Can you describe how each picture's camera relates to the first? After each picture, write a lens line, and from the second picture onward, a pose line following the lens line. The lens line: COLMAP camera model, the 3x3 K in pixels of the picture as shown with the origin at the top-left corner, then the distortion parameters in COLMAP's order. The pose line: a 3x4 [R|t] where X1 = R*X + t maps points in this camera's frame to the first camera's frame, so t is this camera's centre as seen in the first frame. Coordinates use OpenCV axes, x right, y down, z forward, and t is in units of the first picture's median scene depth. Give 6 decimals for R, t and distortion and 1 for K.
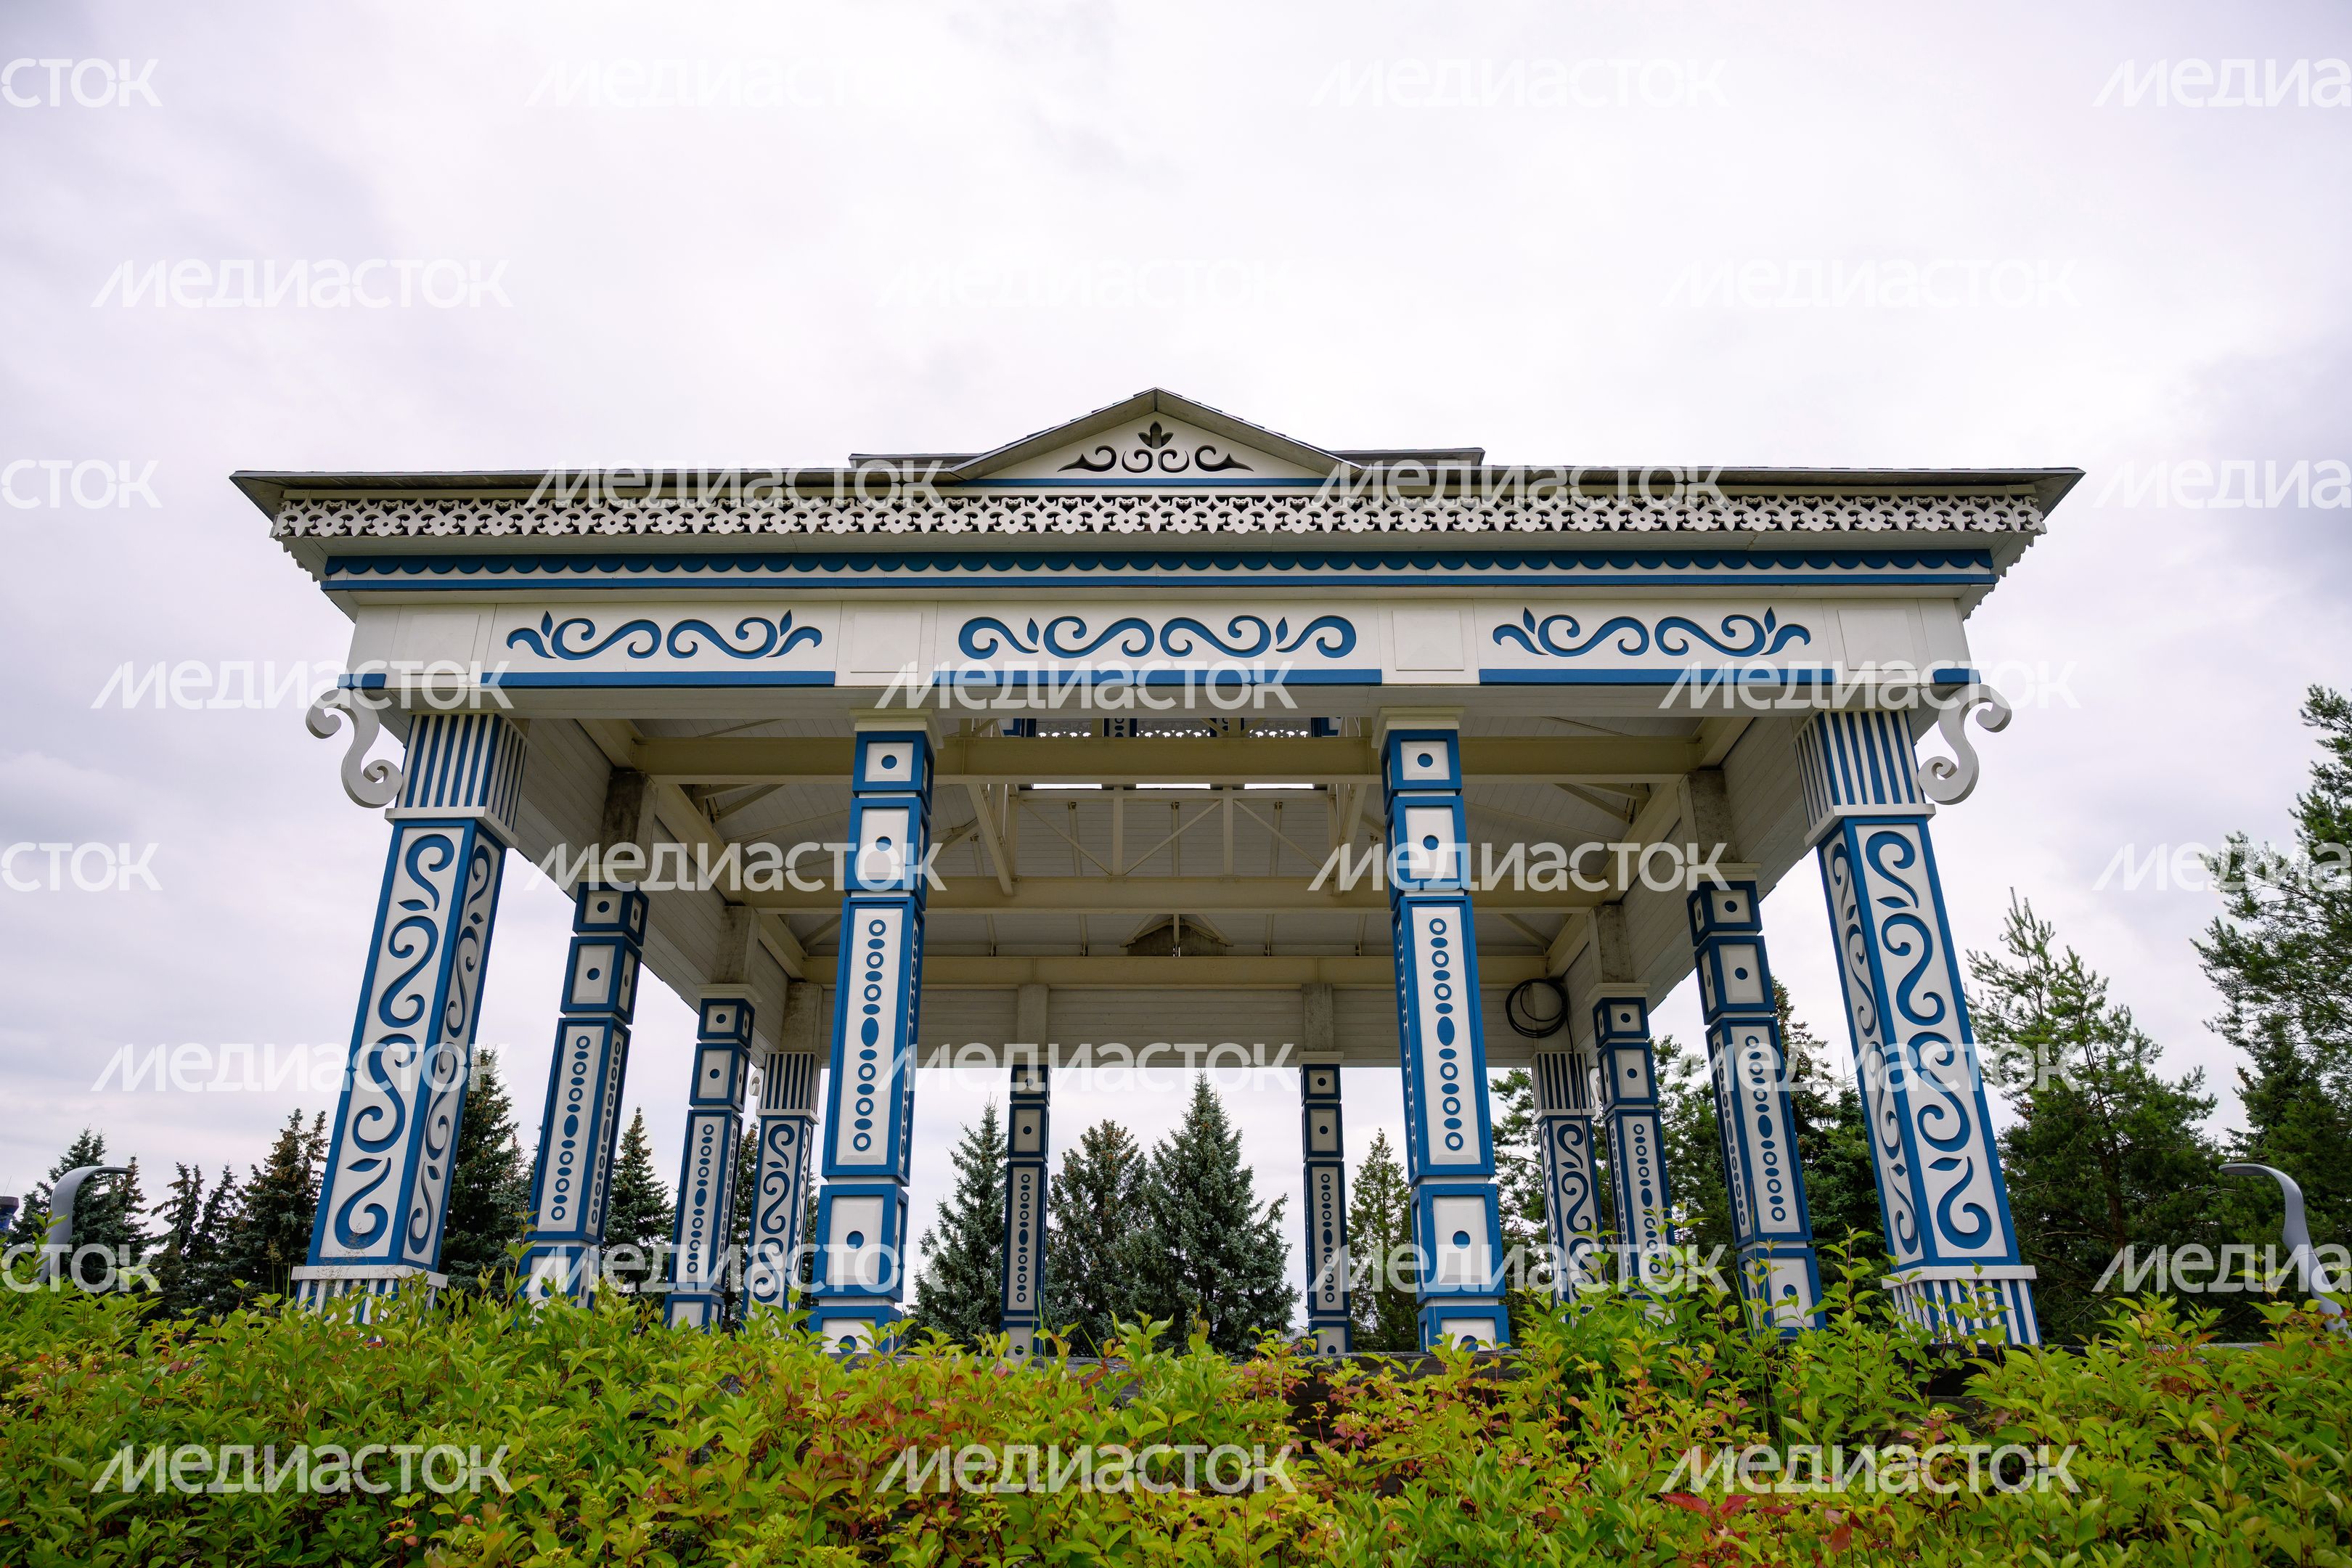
lens RADIAL K [[1579.4, 0, 1165.5], [0, 1579.4, 769.2], [0, 0, 1]] dist [-0.002018, 0.005290]
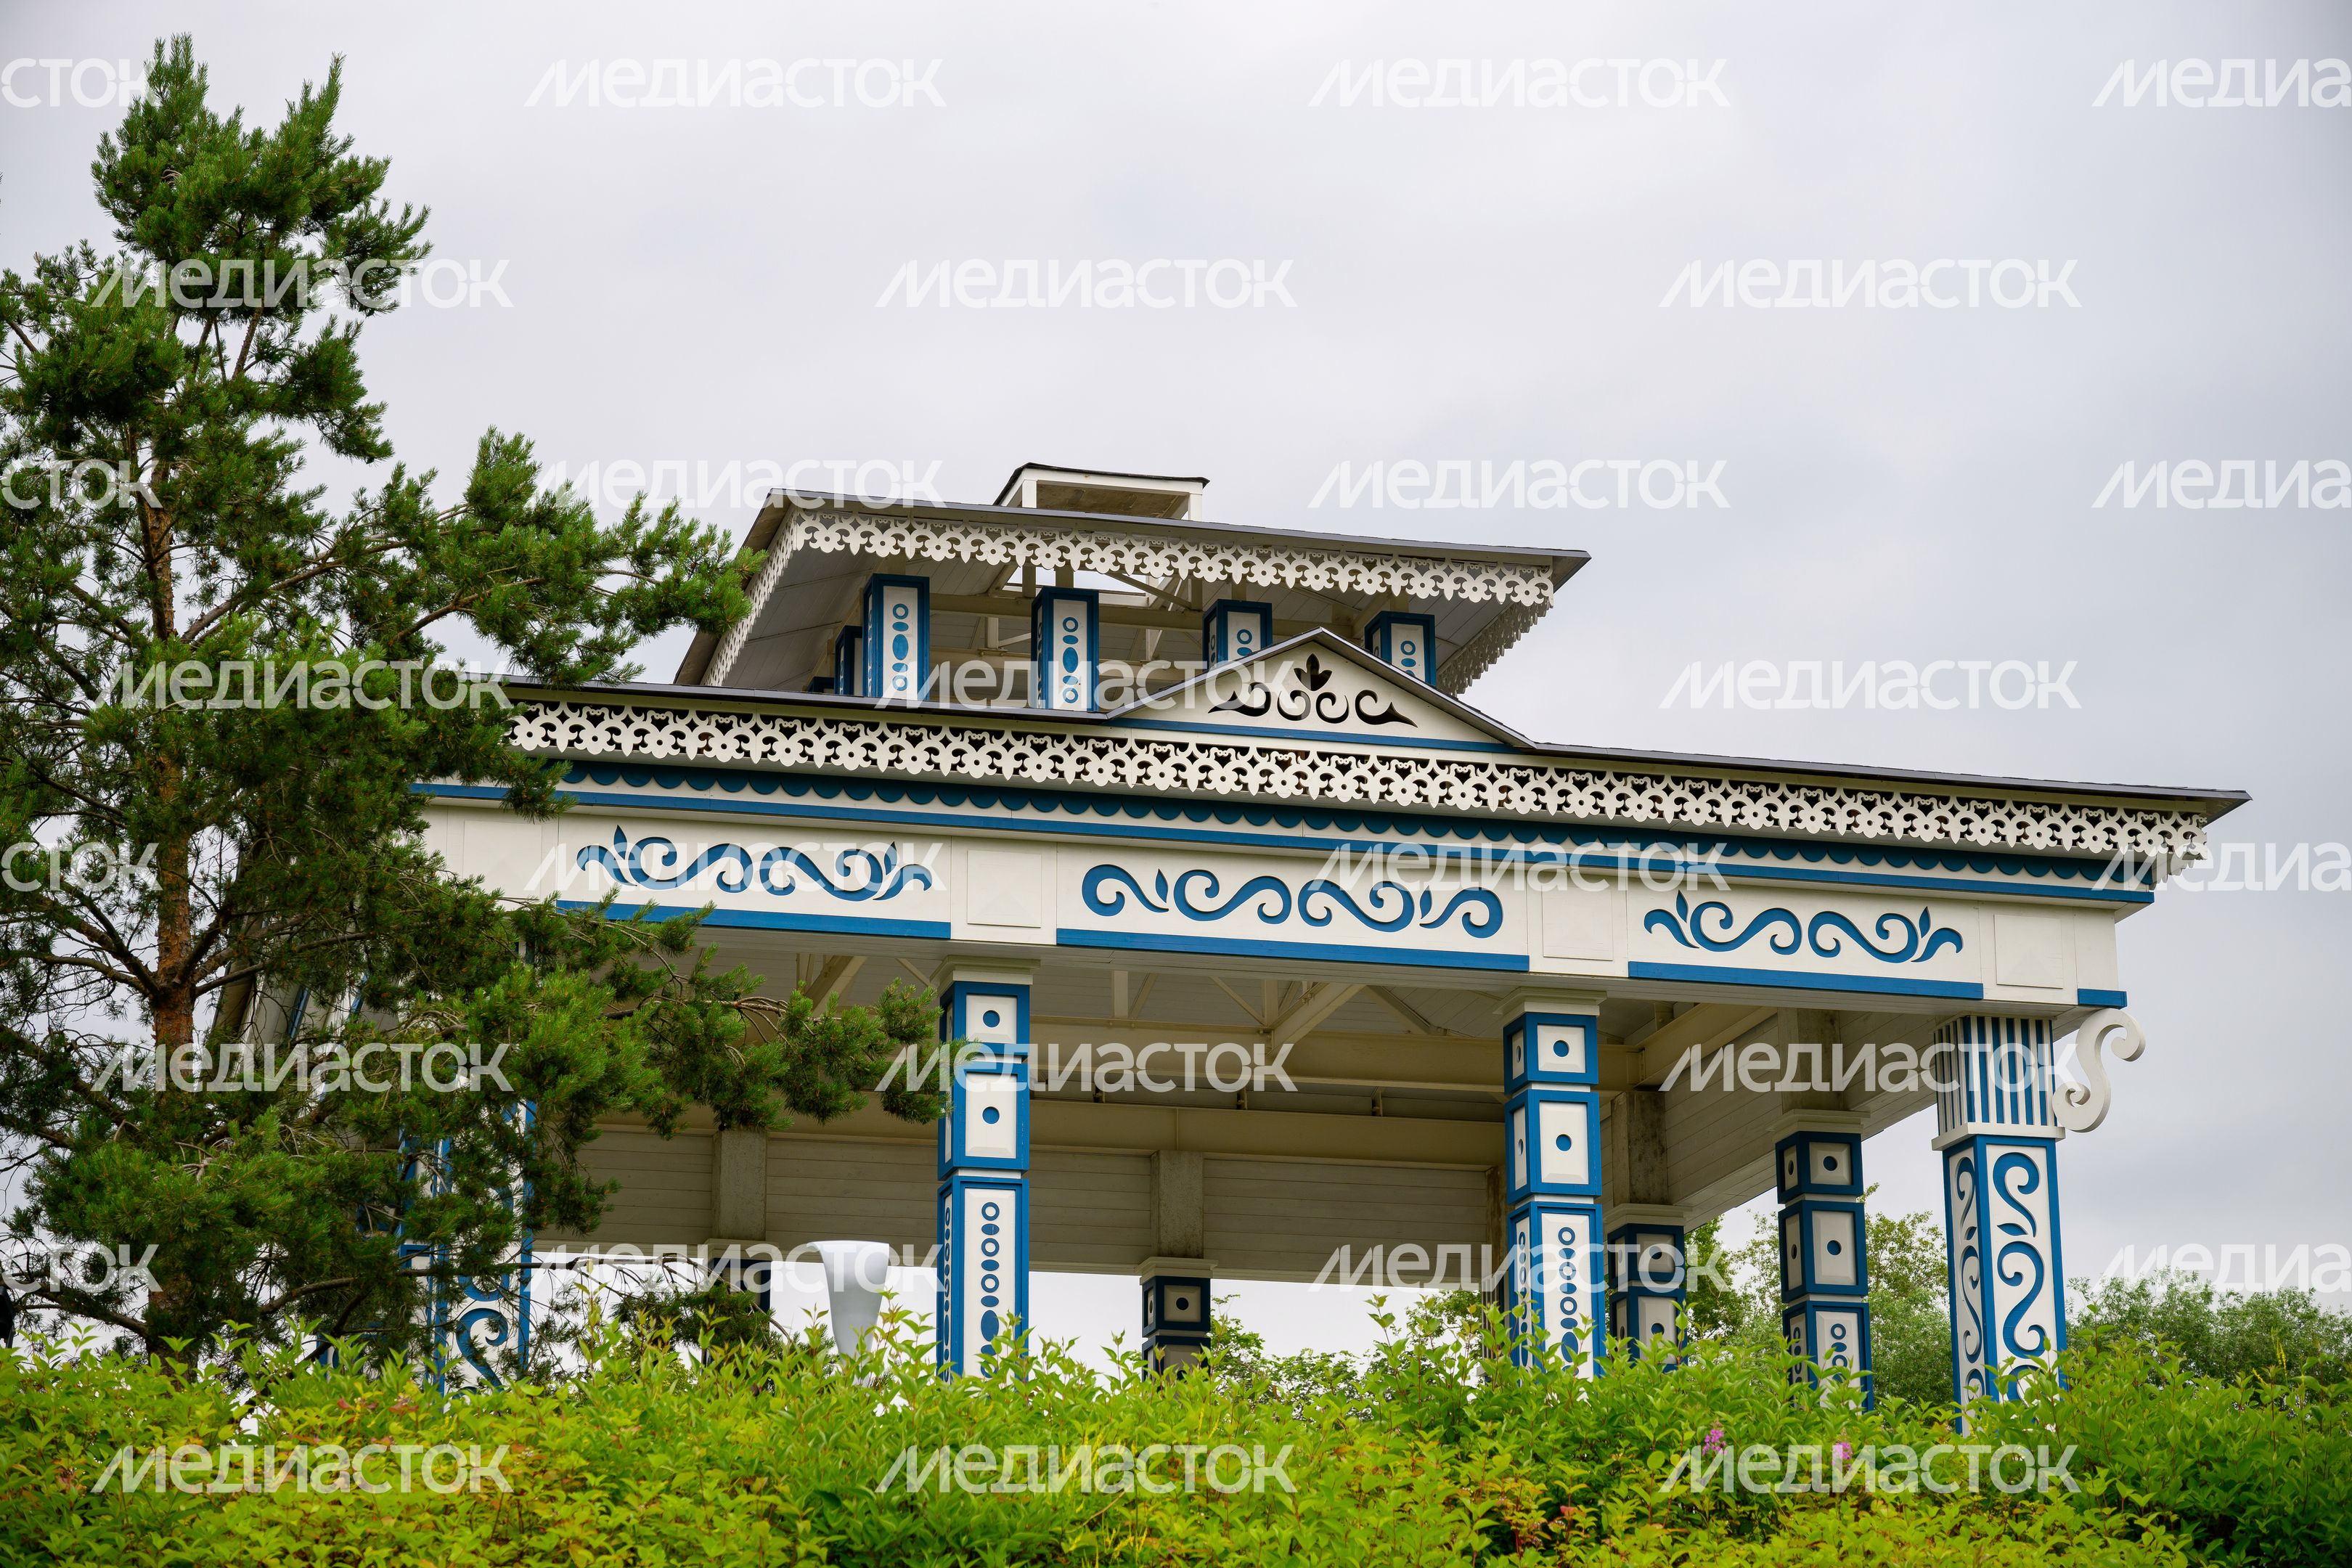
lens RADIAL K [[4761.9, 0, 1169.2], [0, 4761.9, 786.1], [0, 0, 1]] dist [0.126908, 0.000000]
pose [[0.966373, 0.063646, 0.249142, -0.763024], [-0.097978, 0.986934, 0.127914, -0.492840], [-0.237745, -0.148023, 0.959983, -1.603316]]
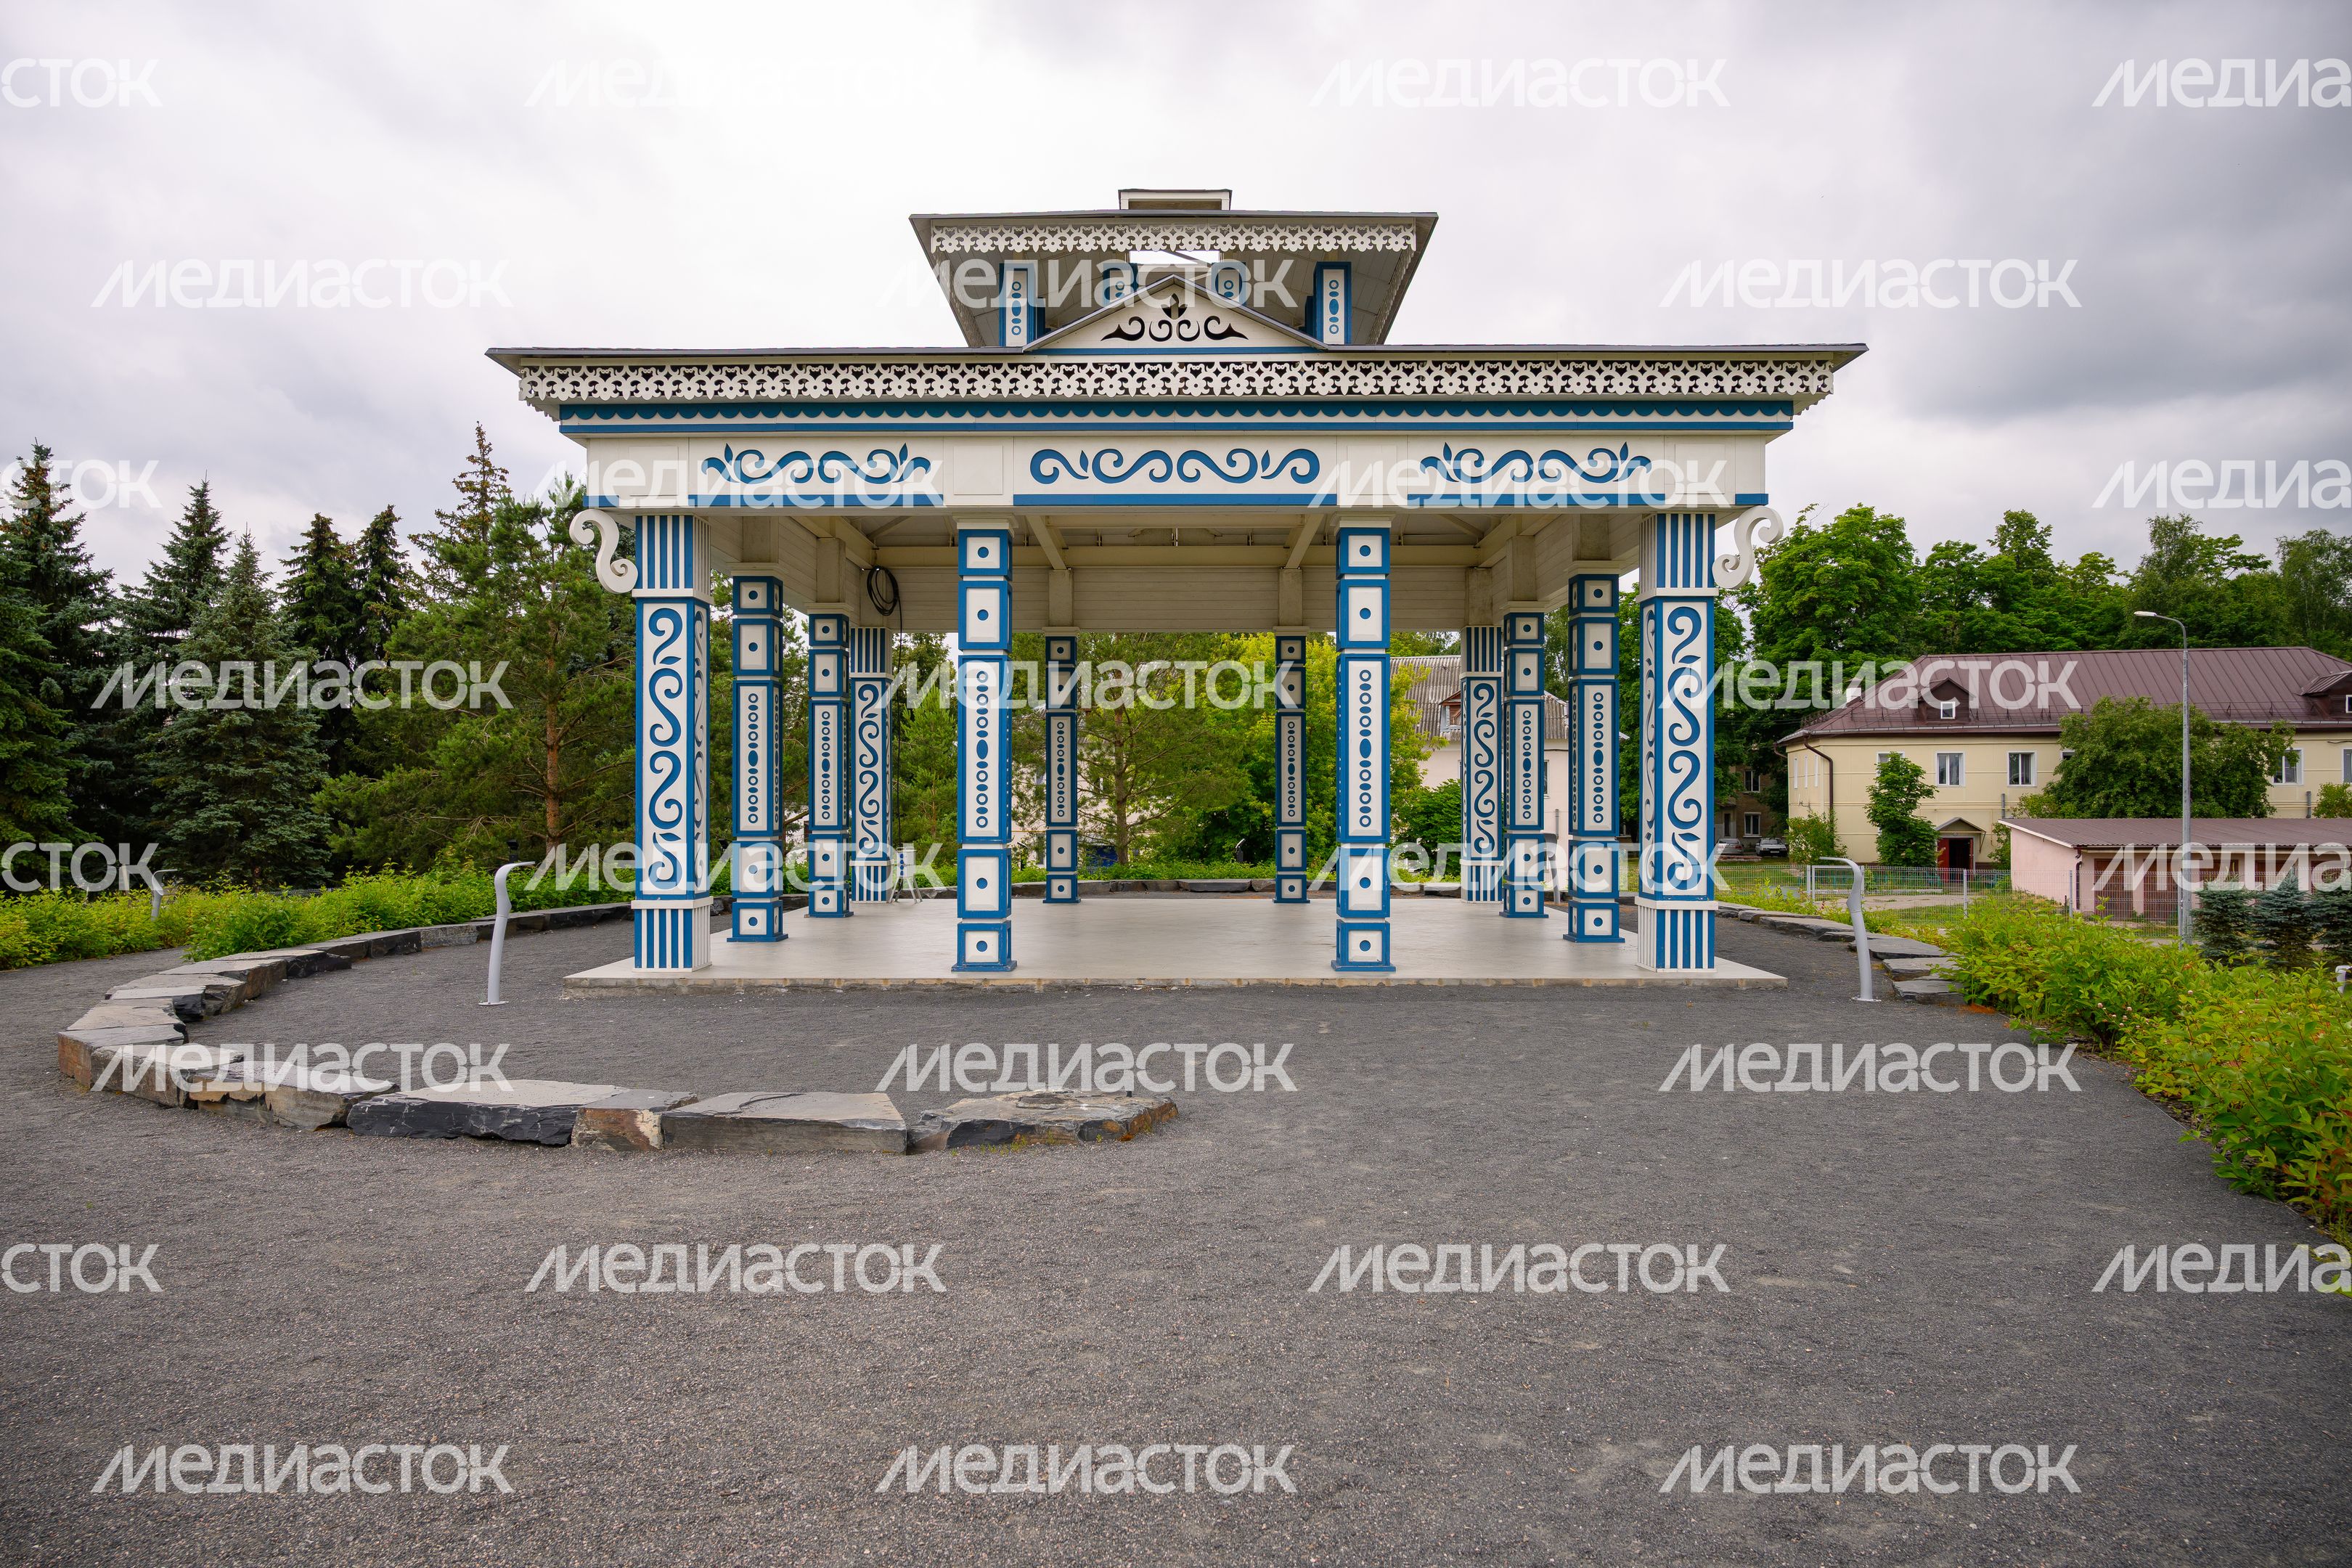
lens RADIAL K [[1572.9, 0, 1140.6], [0, 1572.9, 844.0], [0, 0, 1]] dist [-0.004405, -0.002704]
pose [[0.999987, -0.001770, -0.004758, -0.029345], [0.003640, 0.903242, 0.429116, -0.374302], [0.003538, -0.429128, 0.903237, -0.376489]]
